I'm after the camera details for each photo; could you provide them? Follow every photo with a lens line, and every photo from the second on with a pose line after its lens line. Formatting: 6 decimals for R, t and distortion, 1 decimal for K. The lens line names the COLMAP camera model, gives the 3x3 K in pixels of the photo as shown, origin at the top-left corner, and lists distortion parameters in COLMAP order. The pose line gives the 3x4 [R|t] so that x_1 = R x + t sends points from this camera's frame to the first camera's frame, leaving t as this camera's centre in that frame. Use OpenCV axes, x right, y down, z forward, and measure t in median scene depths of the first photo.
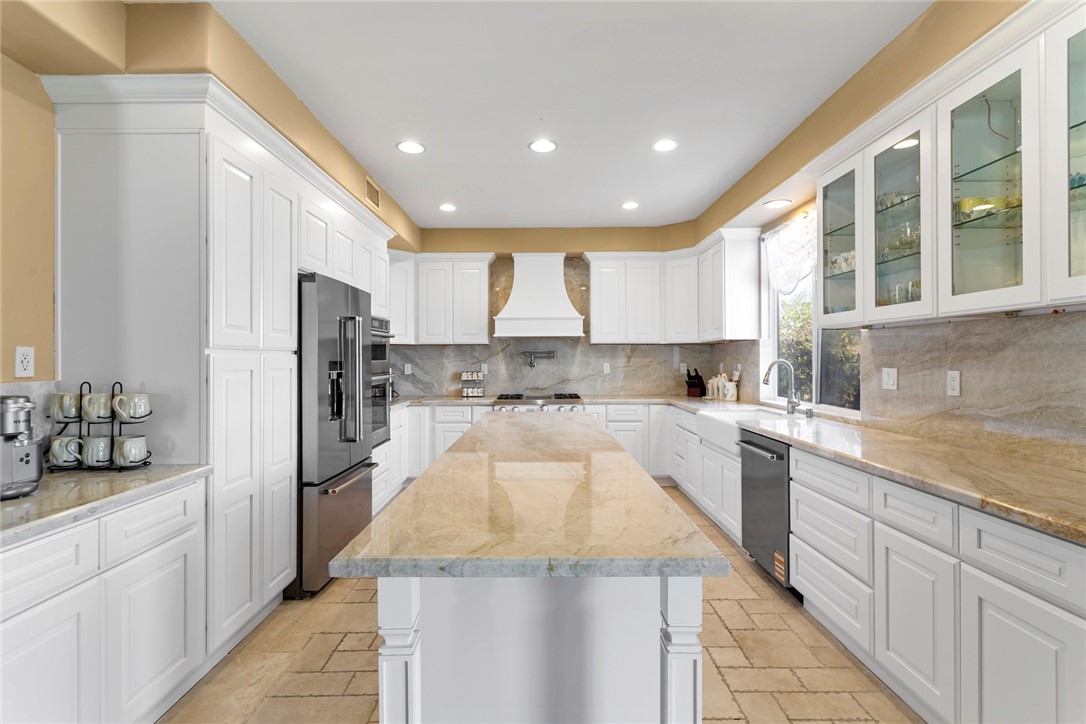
lens RADIAL K [[518.0, 0, 540.6], [0, 518.0, 356.9], [0, 0, 1]] dist [-0.024441, 0.017617]
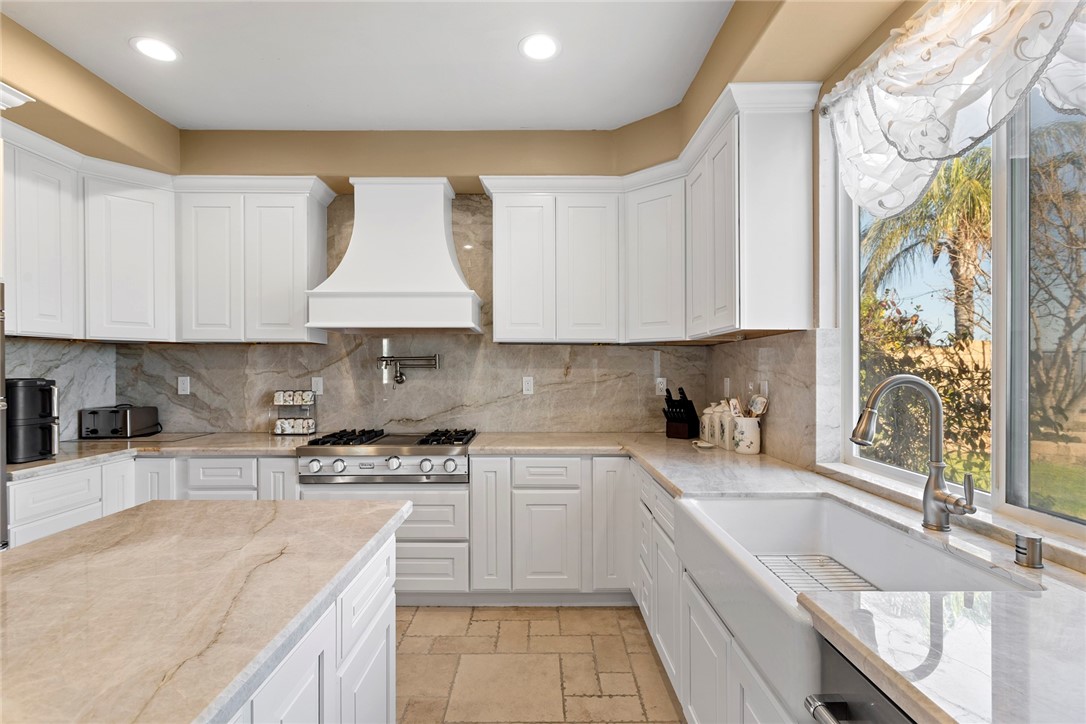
lens RADIAL K [[518.0, 0, 540.6], [0, 518.0, 356.9], [0, 0, 1]] dist [-0.024441, 0.017617]
pose [[0.999935, 0.004530, 0.010497, 0.140715], [-0.004364, 0.999866, -0.015773, -0.001154], [-0.010567, 0.015726, 0.999820, 0.437603]]
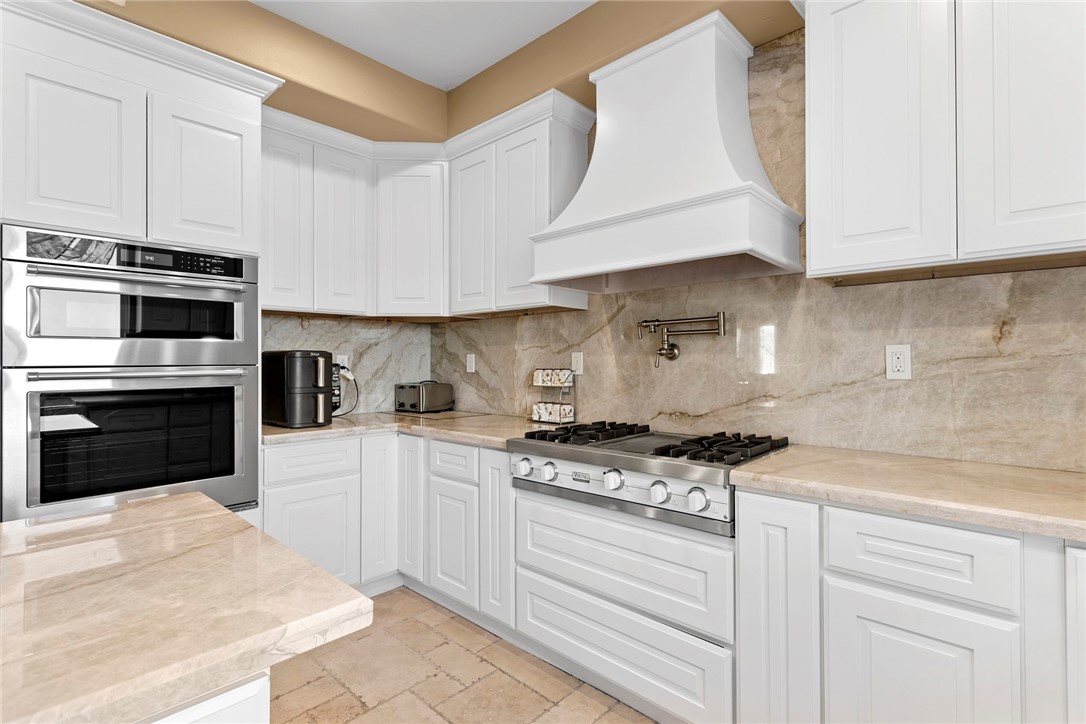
lens RADIAL K [[518.0, 0, 540.6], [0, 518.0, 356.9], [0, 0, 1]] dist [-0.024441, 0.017617]
pose [[0.728351, -0.004299, -0.685191, 0.186617], [0.004776, 0.999988, -0.001197, 0.018866], [0.685188, -0.002400, 0.728362, 0.674601]]
